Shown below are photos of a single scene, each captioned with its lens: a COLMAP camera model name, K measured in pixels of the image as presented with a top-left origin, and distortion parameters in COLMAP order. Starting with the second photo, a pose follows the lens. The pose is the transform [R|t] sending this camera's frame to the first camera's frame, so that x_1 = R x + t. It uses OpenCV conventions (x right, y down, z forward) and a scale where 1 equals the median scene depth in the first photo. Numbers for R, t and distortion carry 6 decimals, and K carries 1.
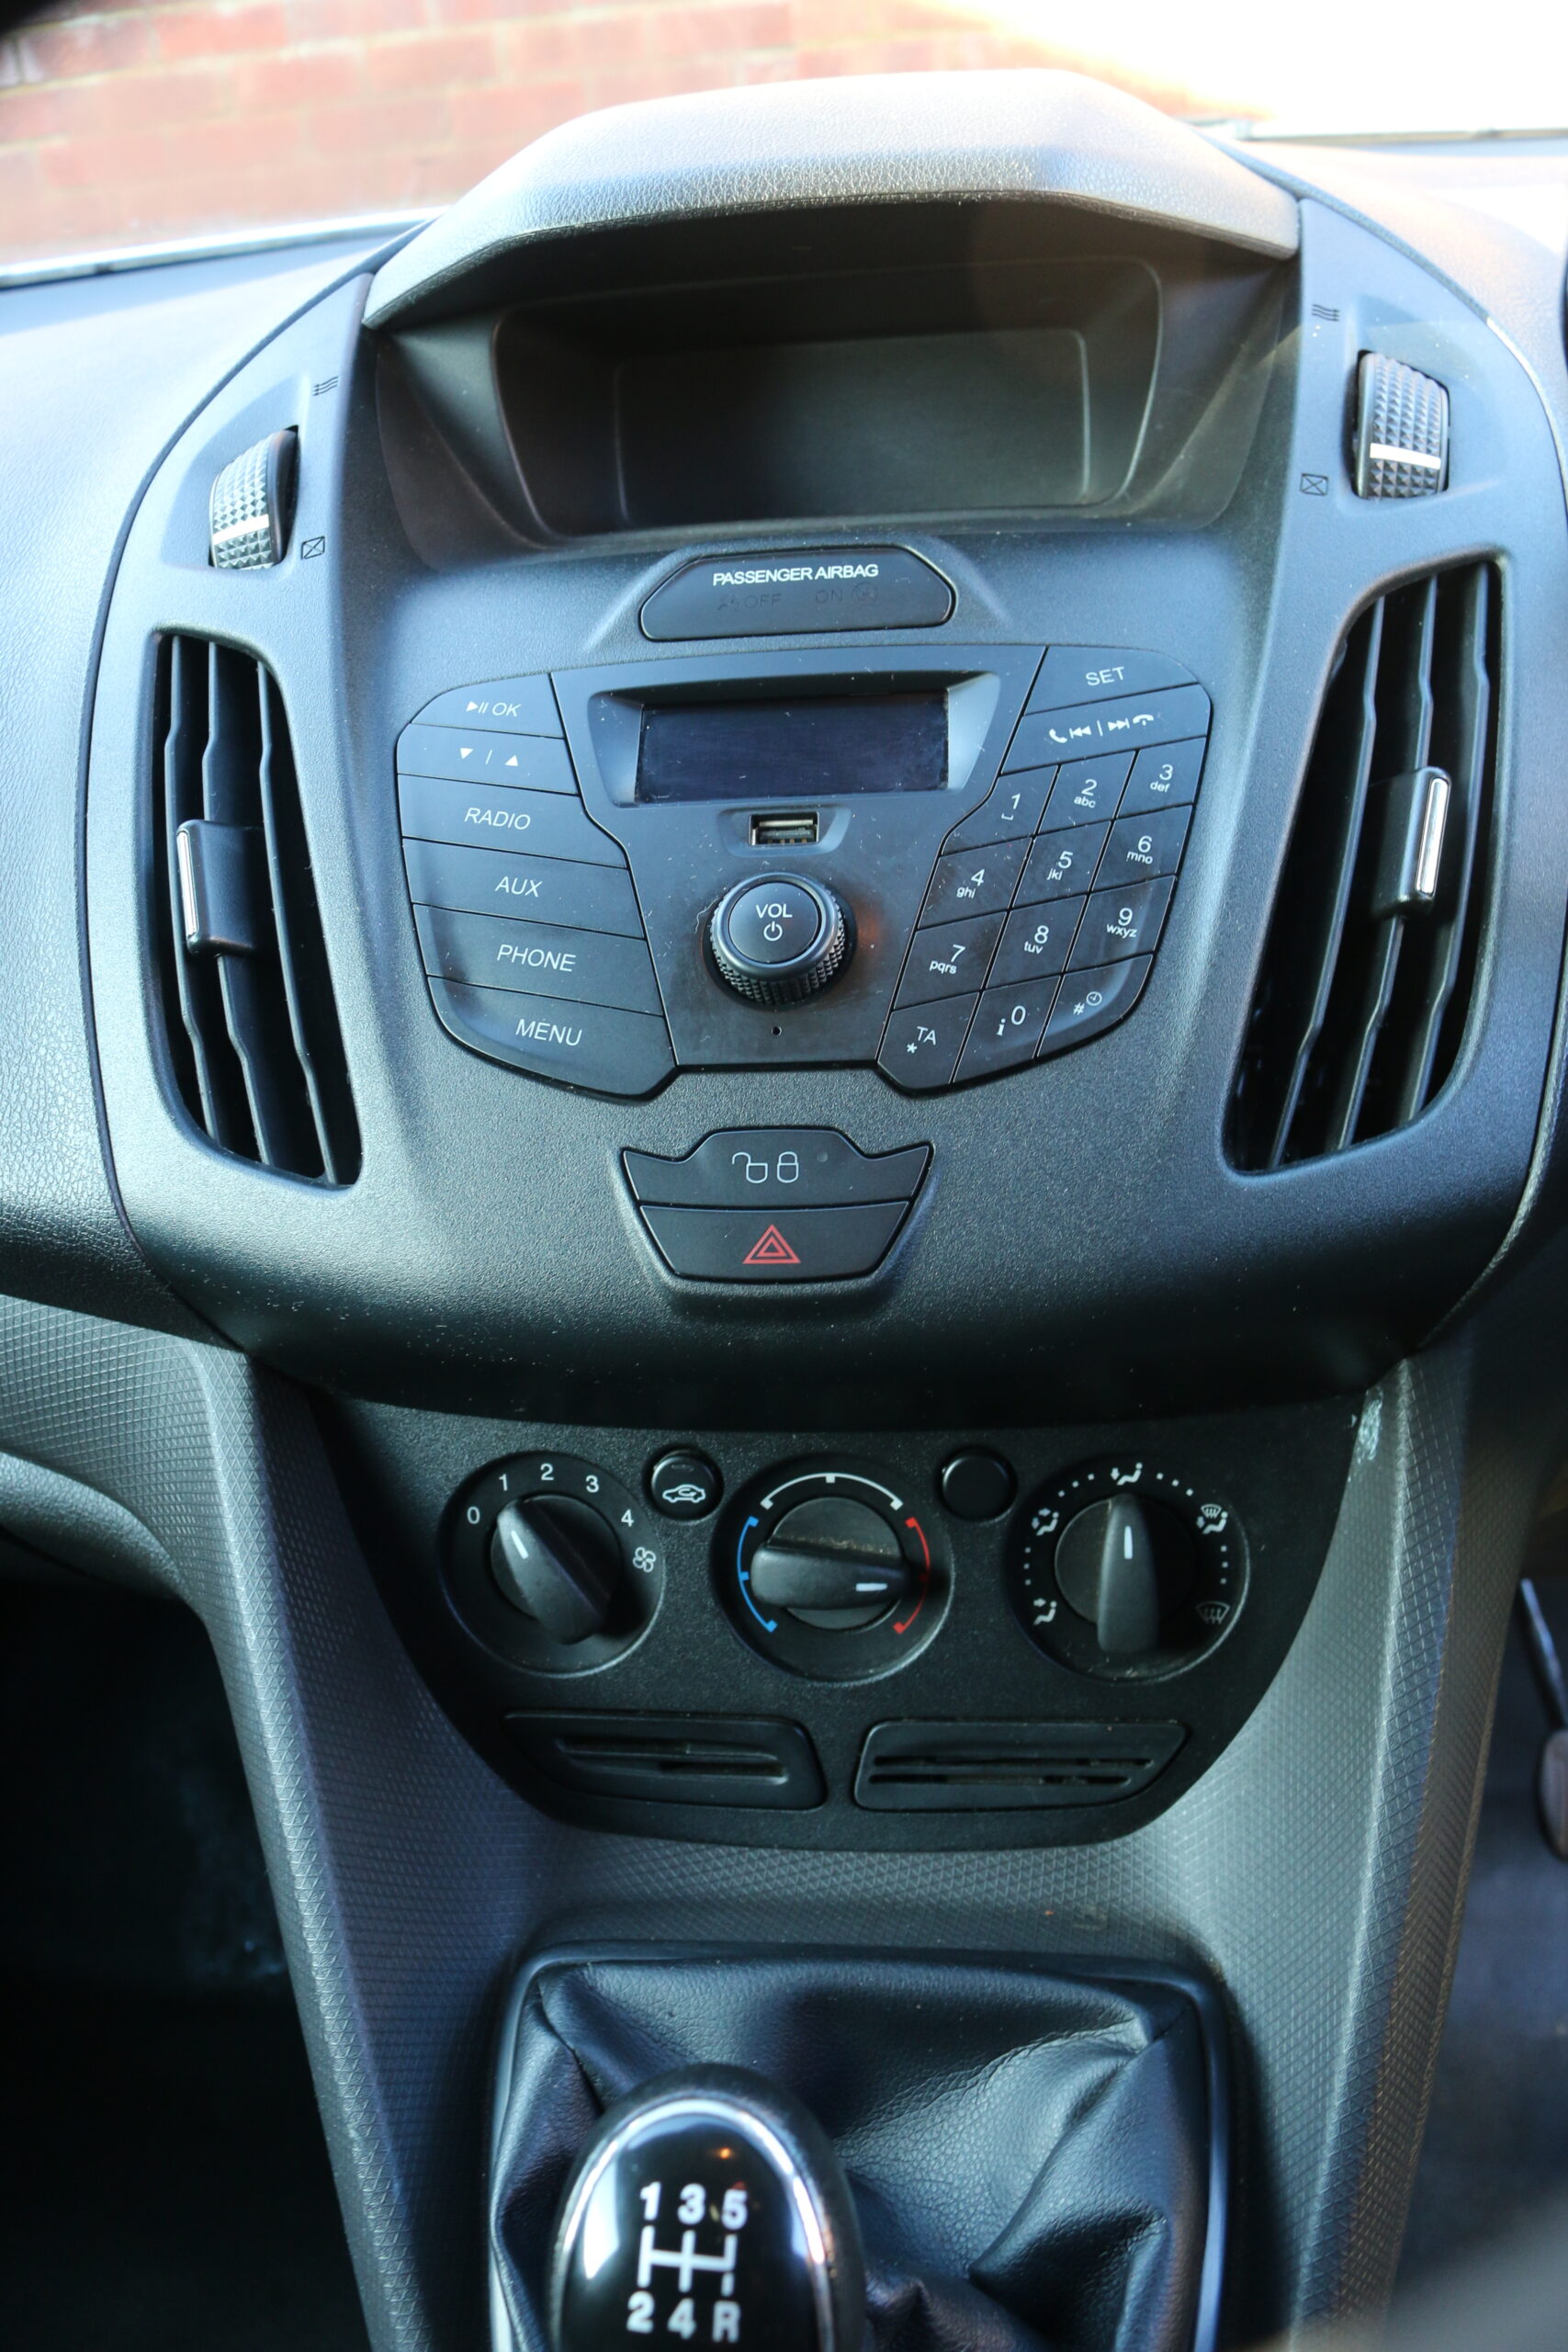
lens RADIAL K [[1929.6, 0, 772.6], [0, 1929.6, 1165.1], [0, 0, 1]] dist [-0.151602, 0.116570]
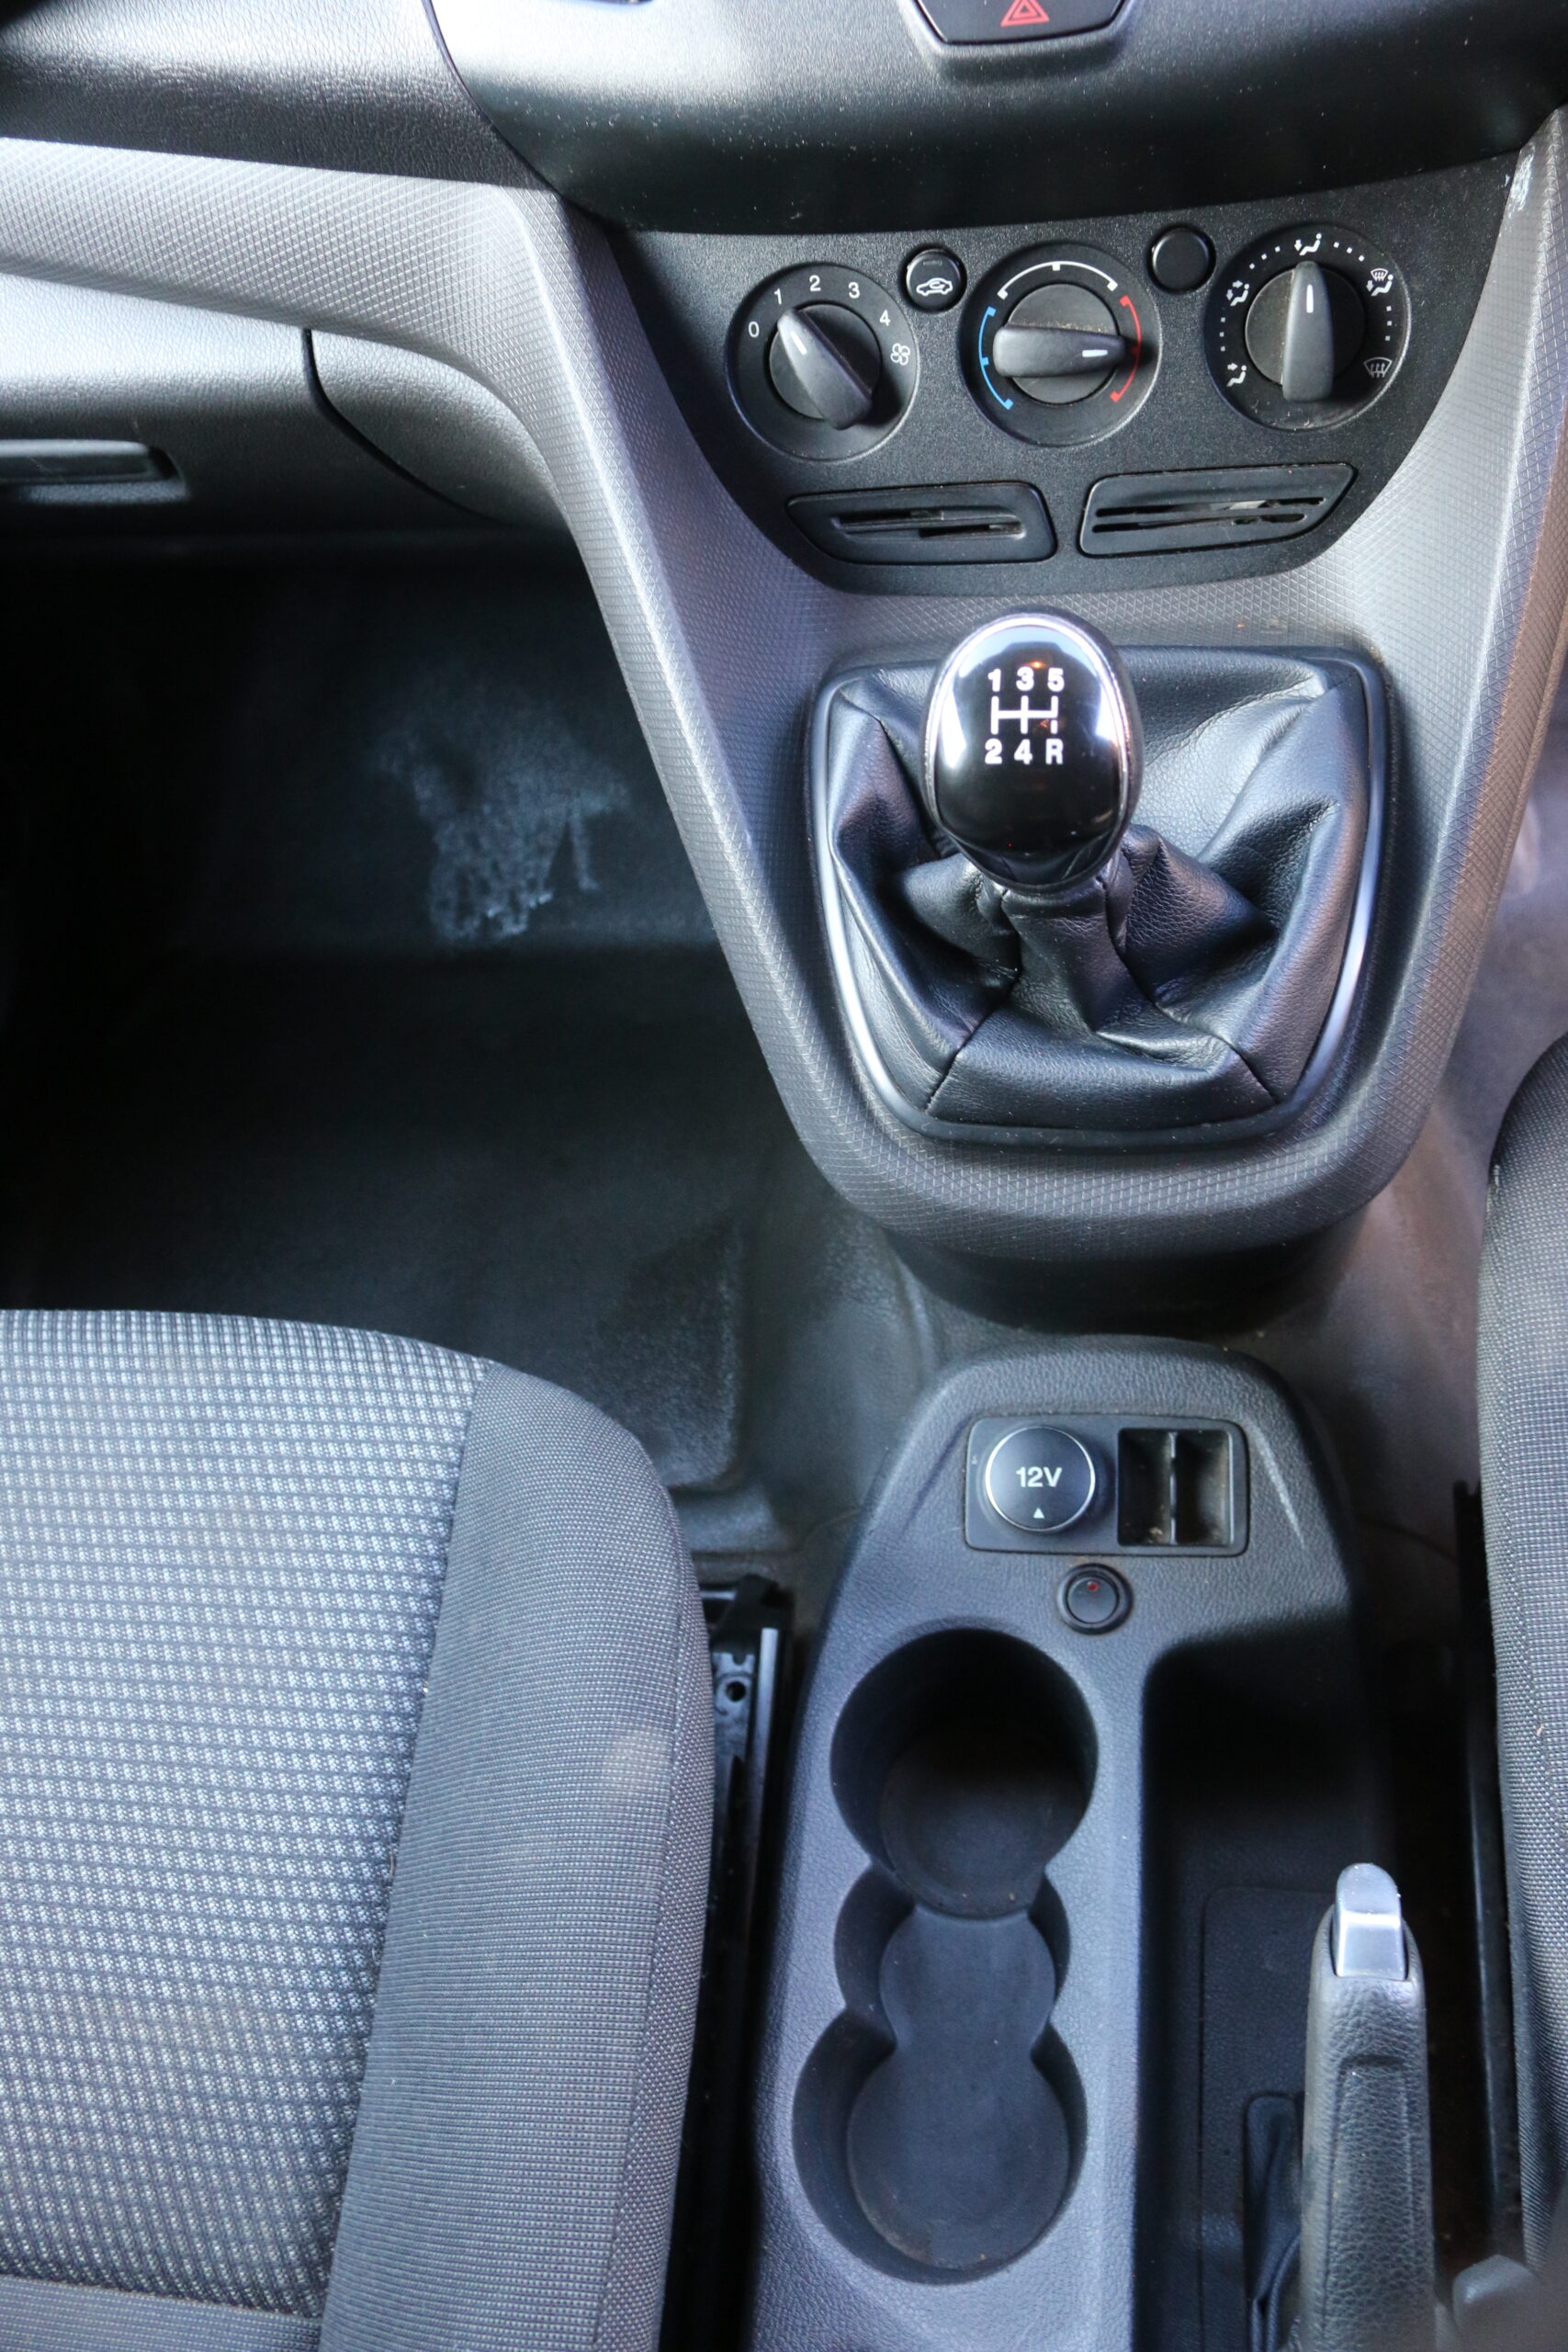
lens RADIAL K [[1929.6, 0, 772.6], [0, 1929.6, 1165.1], [0, 0, 1]] dist [-0.151602, 0.116570]
pose [[0.996956, -0.047008, -0.062205, -0.101363], [0.069103, 0.902215, 0.425714, 0.163065], [0.036110, -0.428717, 0.902717, -0.297667]]
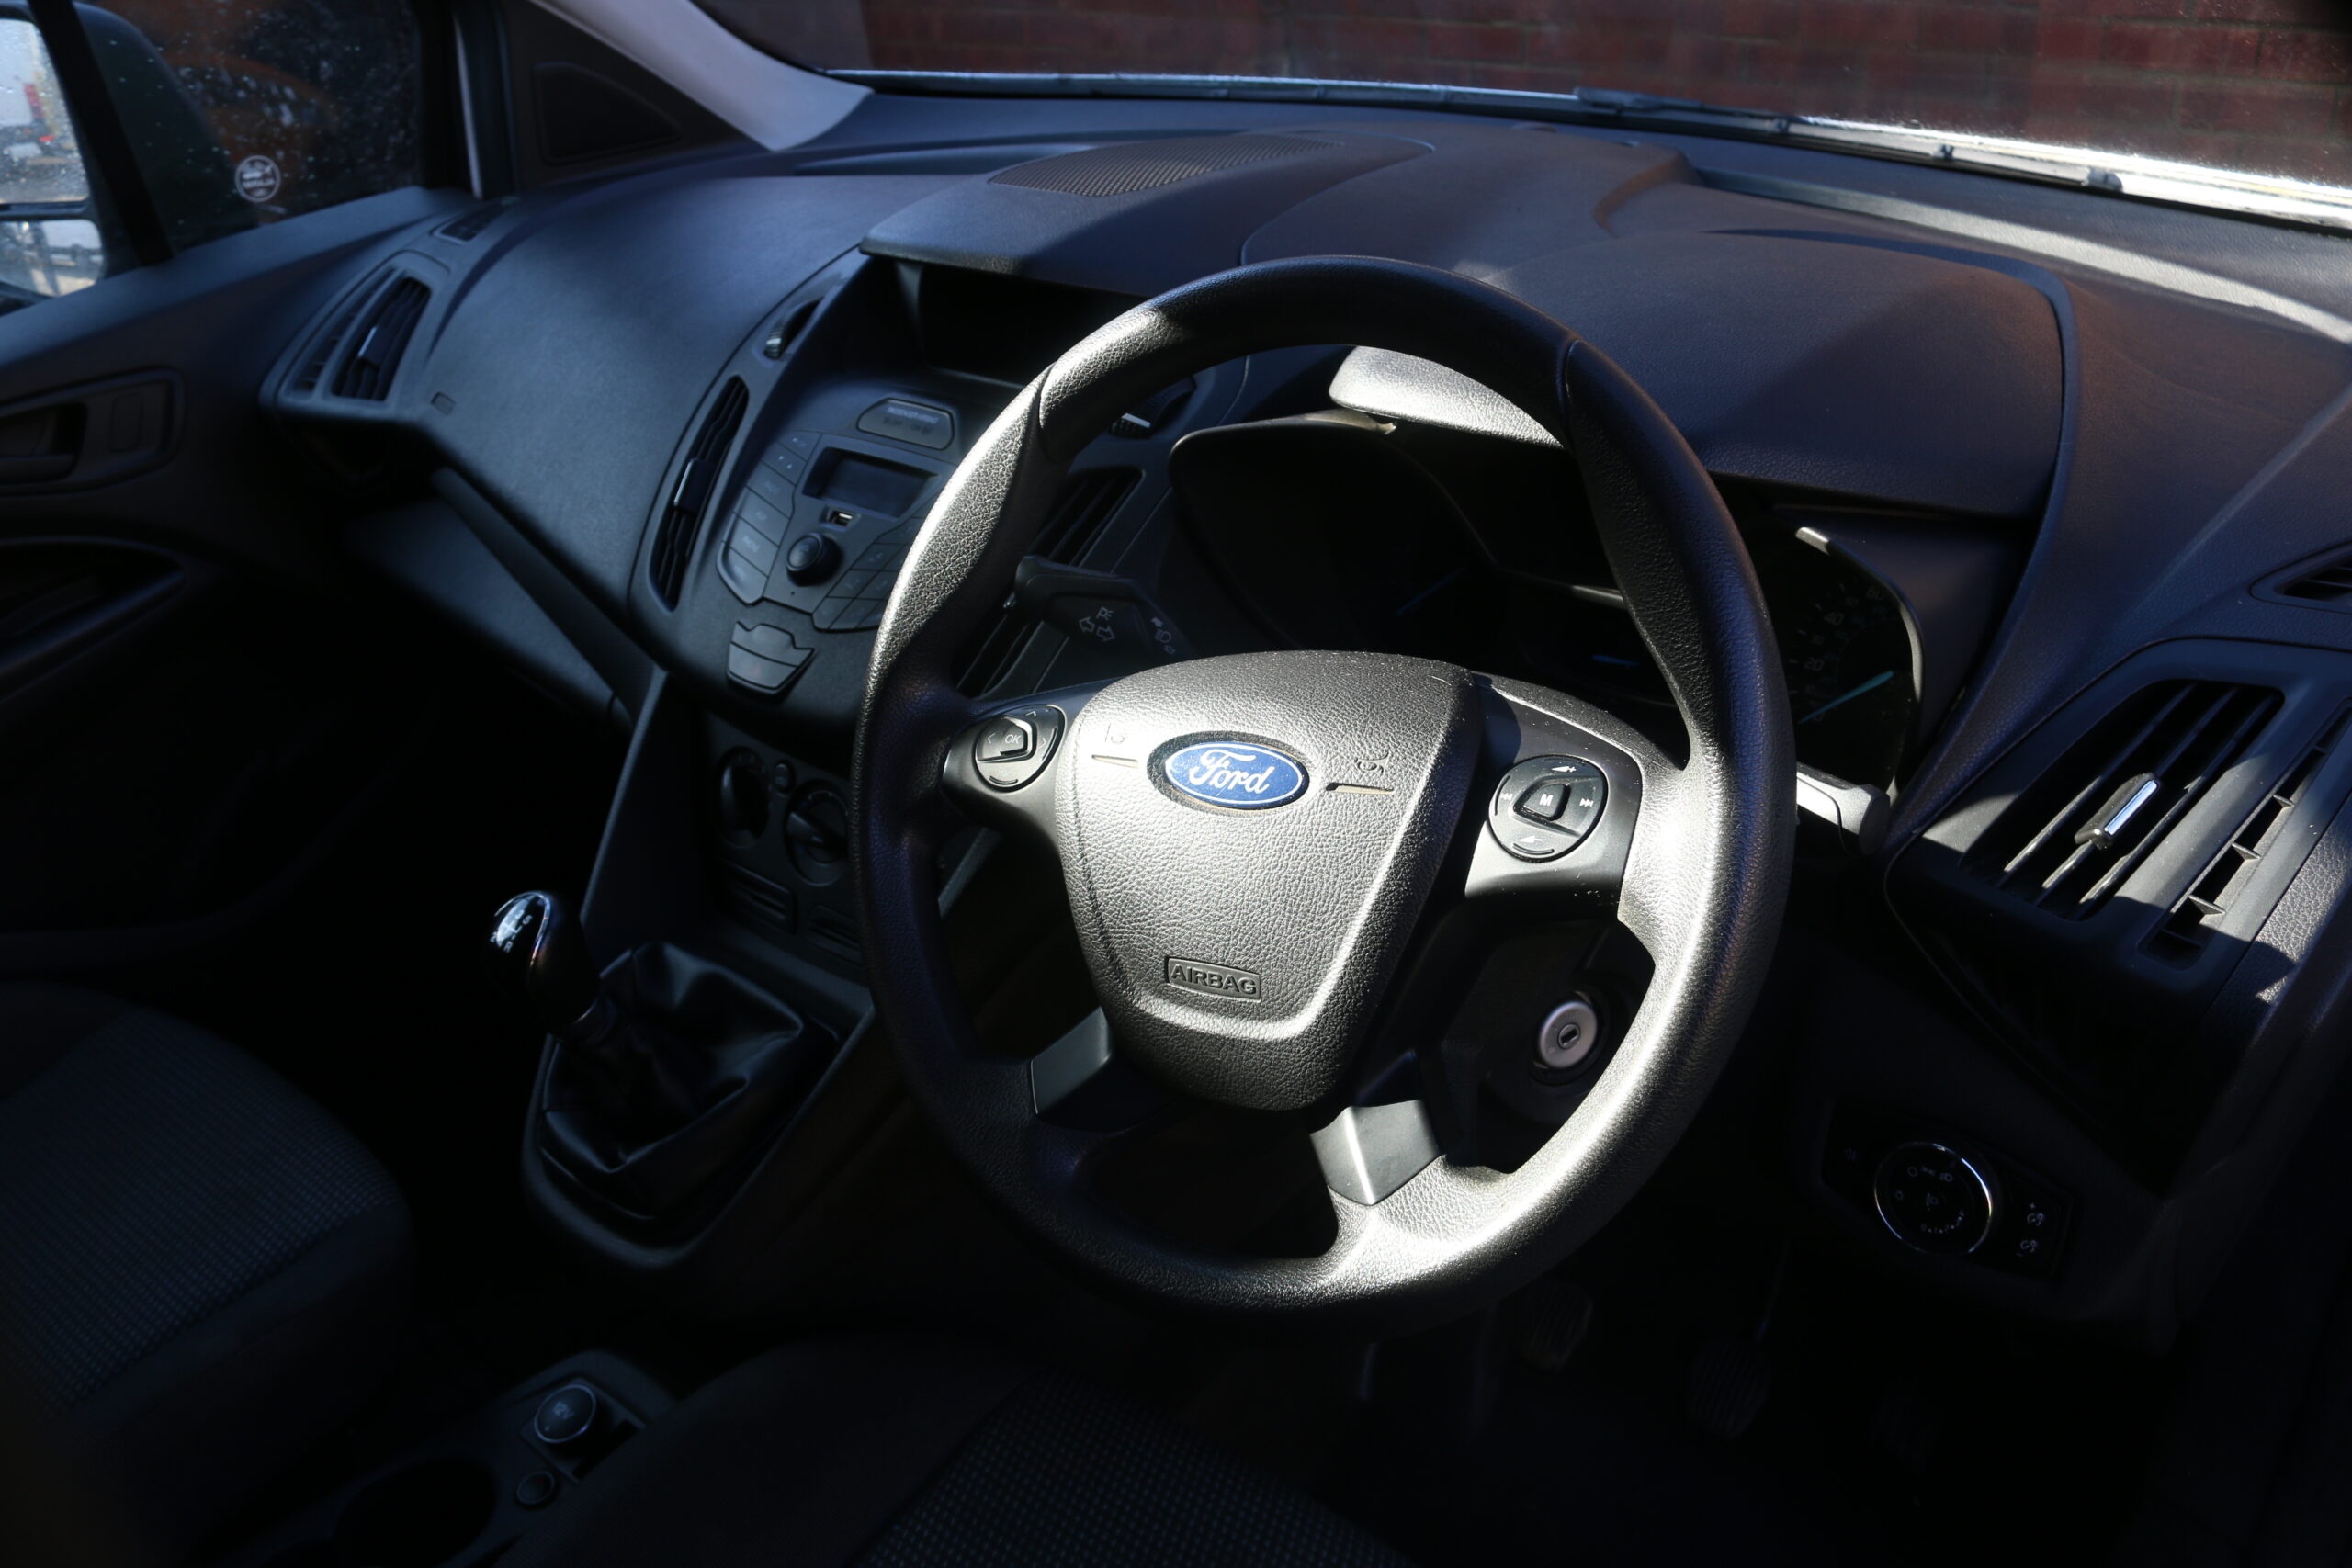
lens RADIAL K [[1929.6, 0, 1176.0], [0, 1929.6, 784.0], [0, 0, 1]] dist [-0.151602, 0.116570]
pose [[0.834406, 0.306536, -0.458041, 1.459484], [-0.302013, 0.949484, 0.085254, -0.174945], [0.461036, 0.067197, 0.884834, -0.869737]]
